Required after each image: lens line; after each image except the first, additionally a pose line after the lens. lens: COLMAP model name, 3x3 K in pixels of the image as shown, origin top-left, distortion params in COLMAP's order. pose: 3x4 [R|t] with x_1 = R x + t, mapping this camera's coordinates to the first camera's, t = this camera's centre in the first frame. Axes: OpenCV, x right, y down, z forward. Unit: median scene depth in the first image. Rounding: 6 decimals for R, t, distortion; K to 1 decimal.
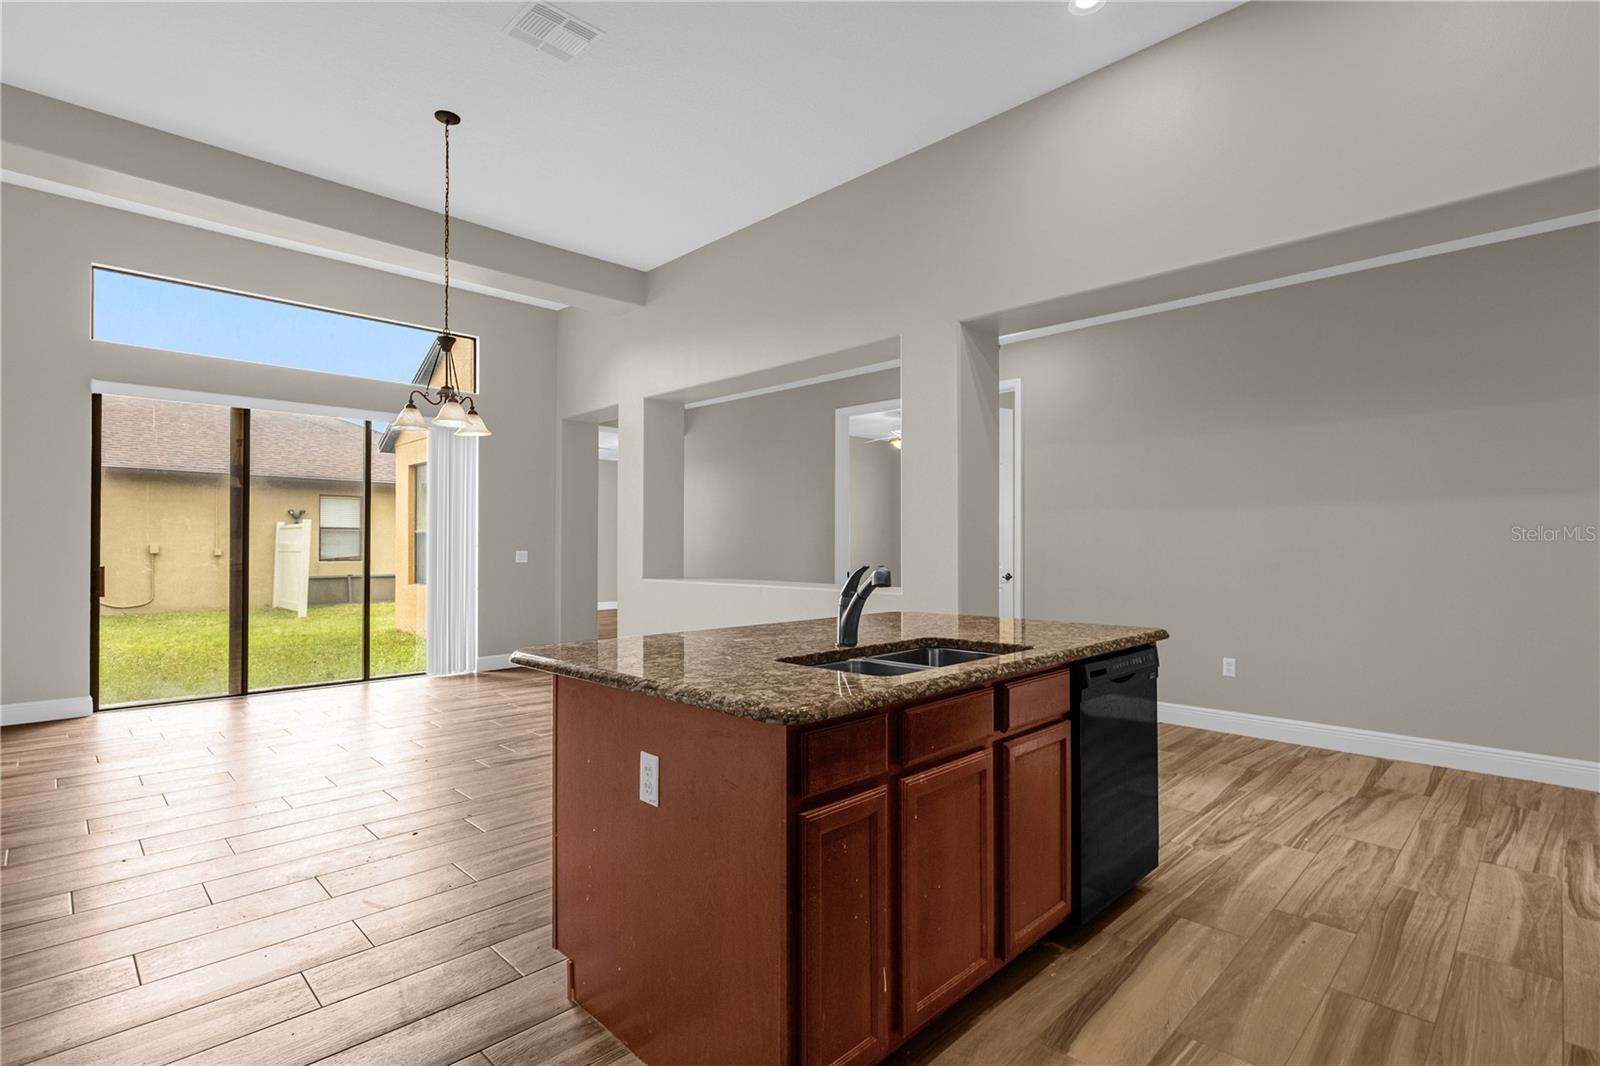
lens RADIAL K [[760.9, 0, 807.1], [0, 760.9, 529.9], [0, 0, 1]] dist [0.001543, -0.000161]
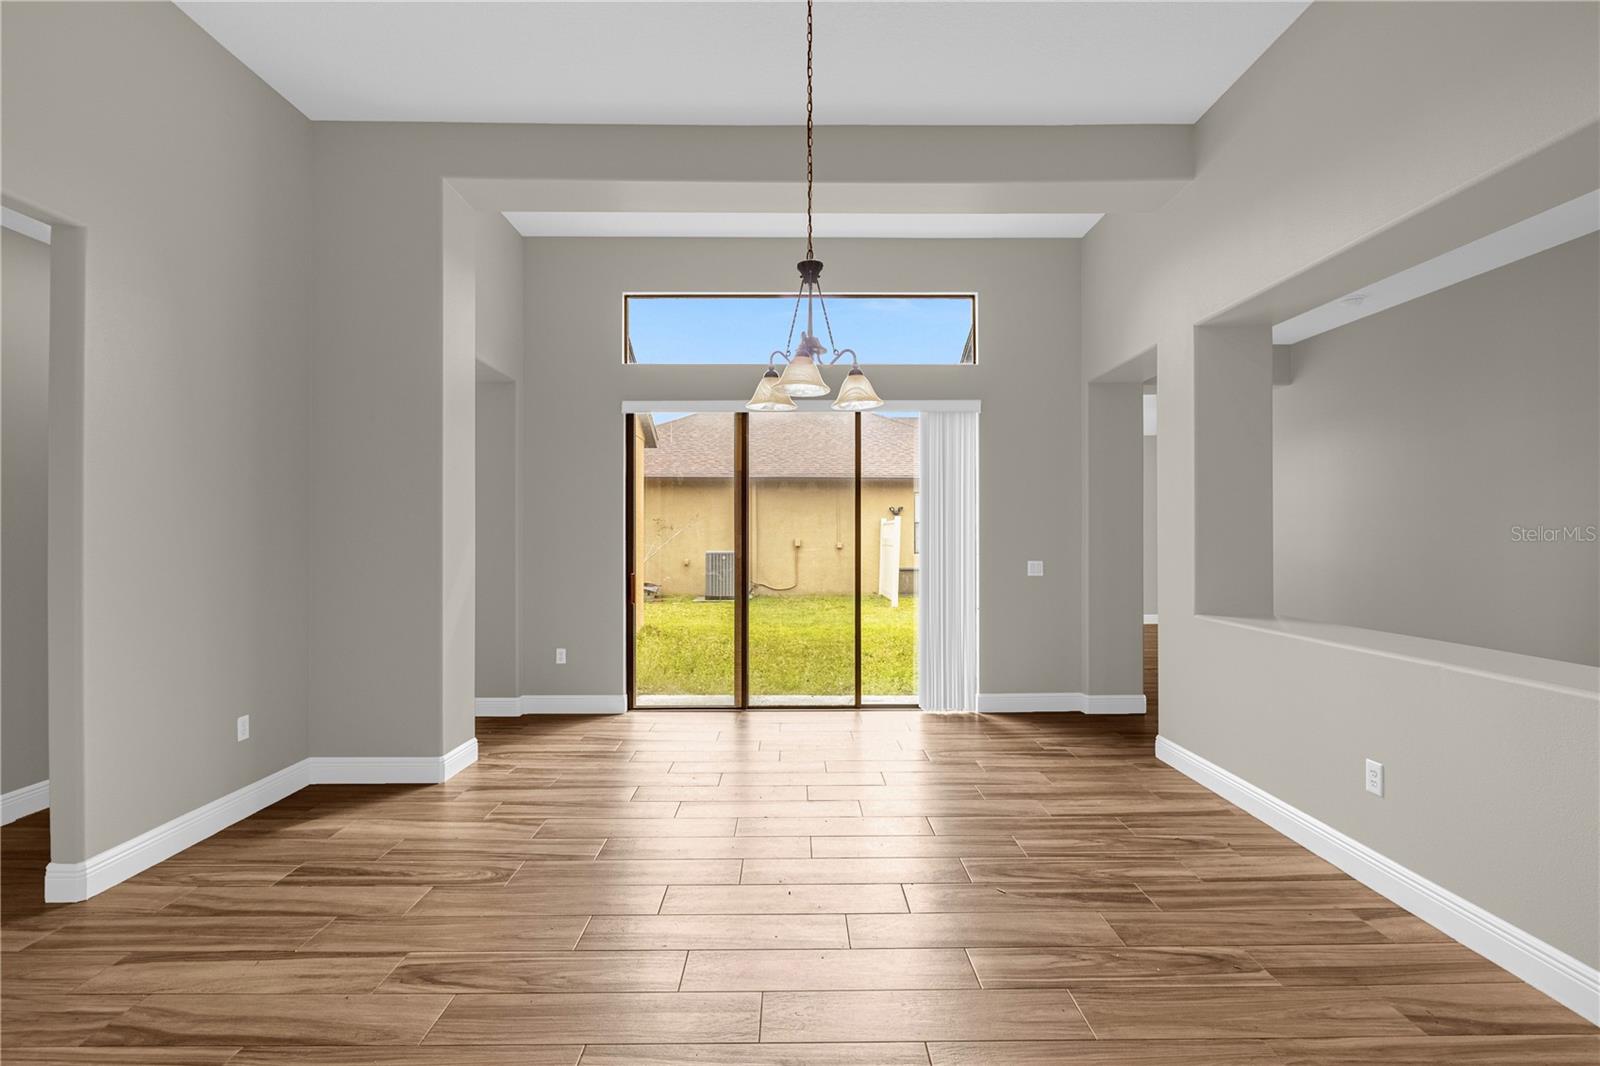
lens RADIAL K [[760.9, 0, 807.1], [0, 760.9, 529.9], [0, 0, 1]] dist [0.001543, -0.000161]
pose [[0.721953, -0.001784, -0.691940, -0.010544], [0.012380, 0.999870, 0.010340, -0.016227], [0.691831, -0.016031, 0.721881, 0.313495]]
